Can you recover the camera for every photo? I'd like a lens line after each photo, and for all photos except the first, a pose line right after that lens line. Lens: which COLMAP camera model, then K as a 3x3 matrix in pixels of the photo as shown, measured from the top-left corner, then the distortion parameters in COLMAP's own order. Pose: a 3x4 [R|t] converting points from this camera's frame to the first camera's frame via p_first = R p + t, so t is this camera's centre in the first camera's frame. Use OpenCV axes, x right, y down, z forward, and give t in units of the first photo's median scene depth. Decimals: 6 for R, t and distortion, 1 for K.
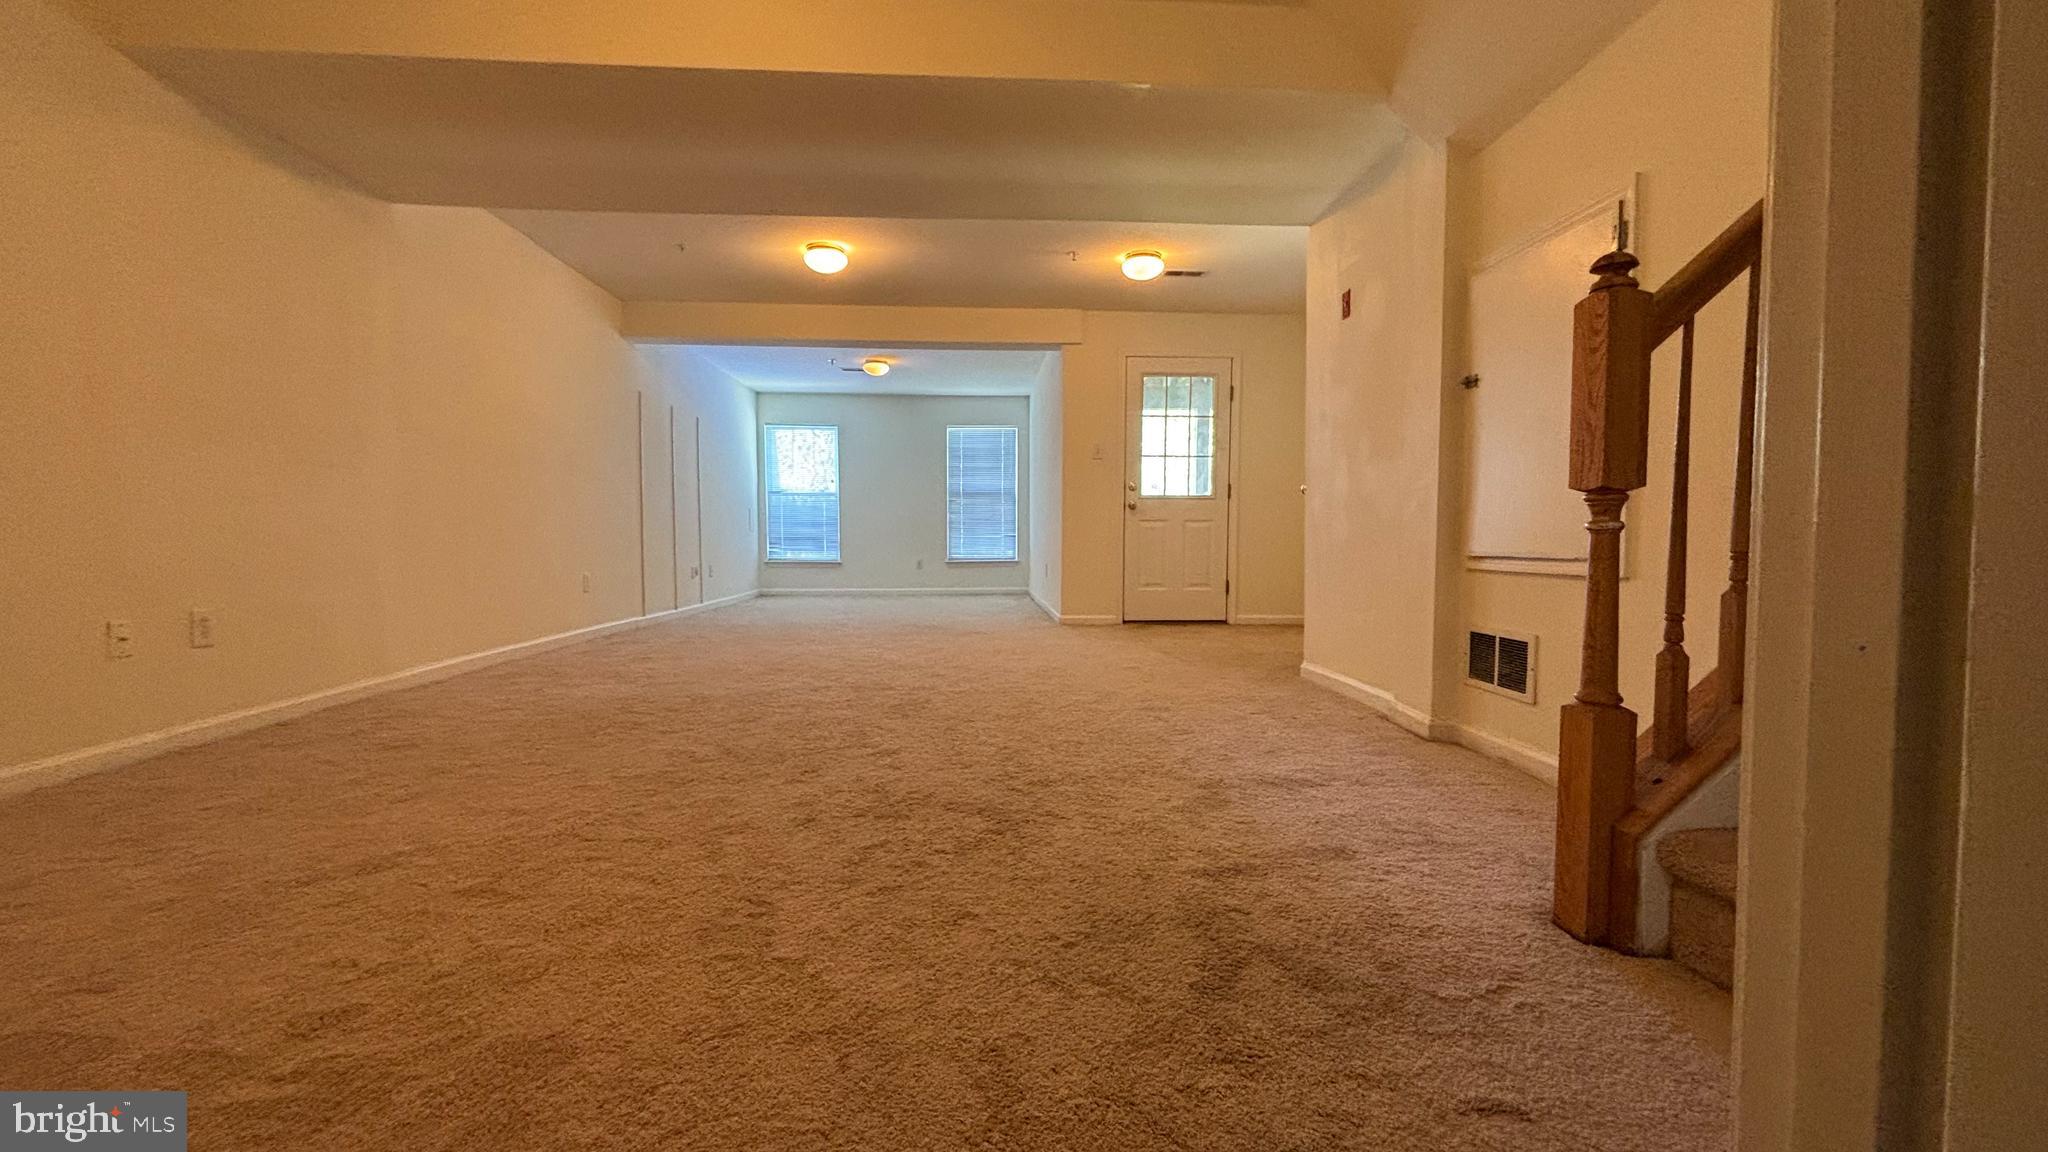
lens RADIAL K [[821.9, 0, 1026.2], [0, 821.9, 575.6], [0, 0, 1]] dist [-0.000188, -0.000557]
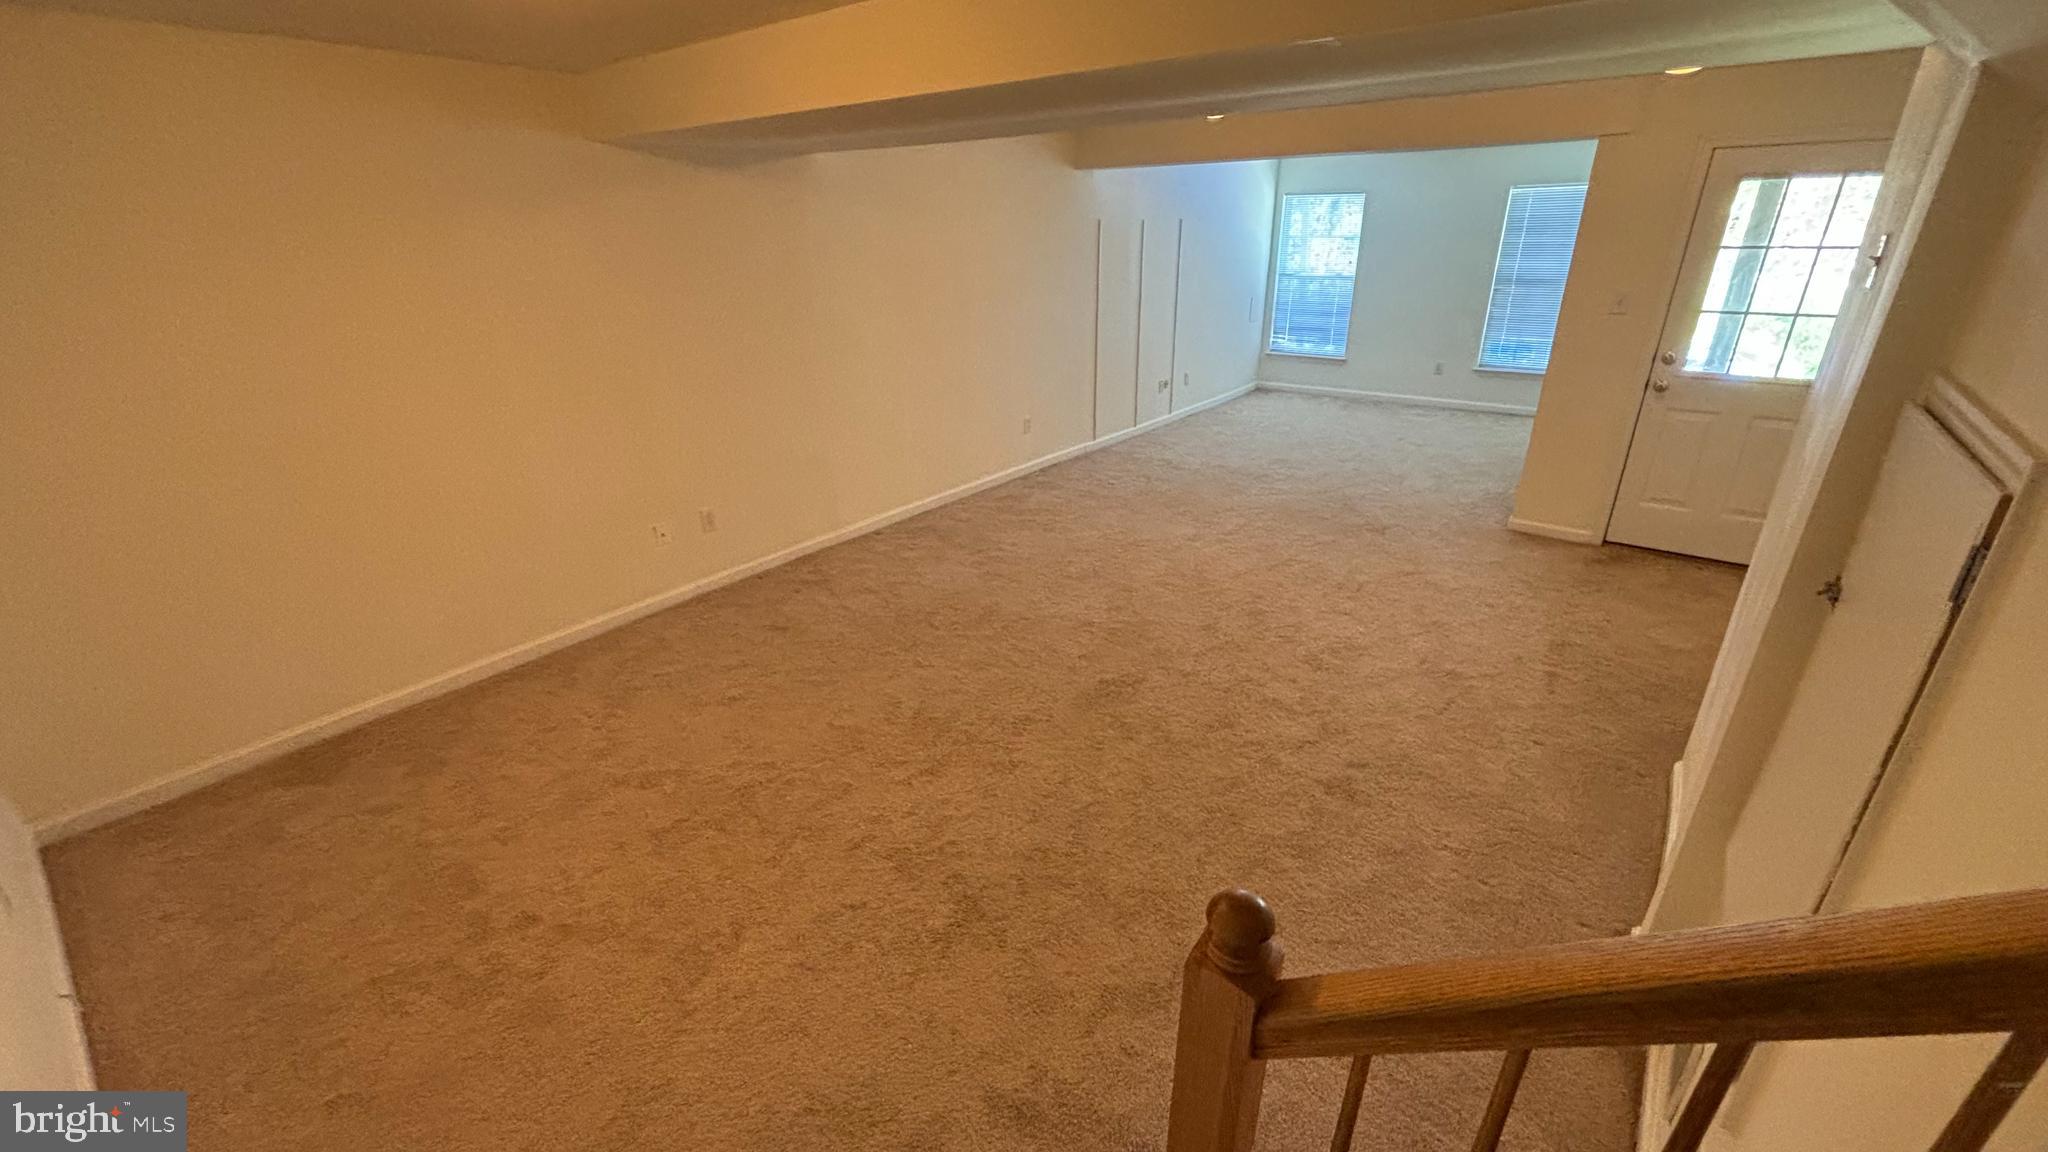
lens RADIAL K [[821.9, 0, 1029.7], [0, 821.9, 581.8], [0, 0, 1]] dist [-0.000188, -0.000557]
pose [[0.747355, 0.252889, -0.614416, 0.158589], [-0.011304, 0.929440, 0.368800, -0.143744], [0.664328, -0.268679, 0.697481, 0.096328]]
